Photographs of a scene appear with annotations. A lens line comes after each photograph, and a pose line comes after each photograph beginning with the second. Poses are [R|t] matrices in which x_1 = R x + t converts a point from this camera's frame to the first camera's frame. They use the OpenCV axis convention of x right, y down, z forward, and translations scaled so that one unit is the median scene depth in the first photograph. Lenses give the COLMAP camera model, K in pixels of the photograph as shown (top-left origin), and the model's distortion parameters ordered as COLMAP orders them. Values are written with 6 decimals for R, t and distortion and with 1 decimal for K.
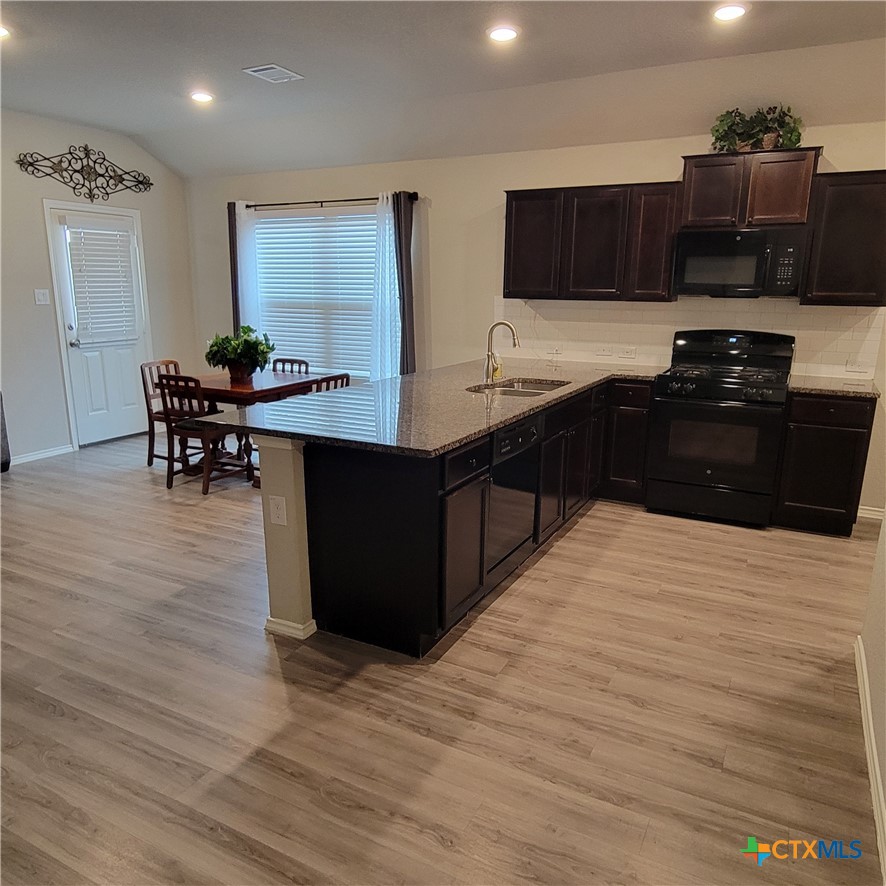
lens RADIAL K [[680.6, 0, 433.8], [0, 680.6, 446.2], [0, 0, 1]] dist [0.004556, -0.003488]
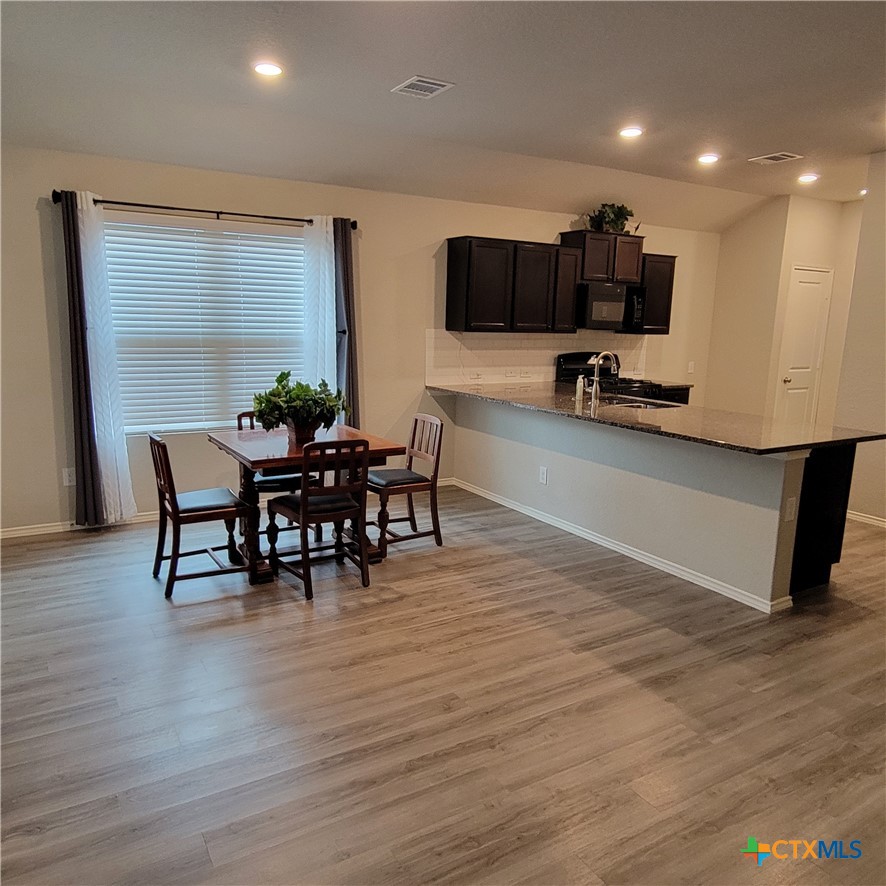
lens RADIAL K [[680.6, 0, 436.6], [0, 680.6, 442.9], [0, 0, 1]] dist [0.004556, -0.003488]
pose [[0.526286, -0.151005, 0.836792, -0.869408], [0.179186, 0.981701, 0.064459, -0.119650], [-0.831213, 0.116018, 0.543714, 0.460436]]
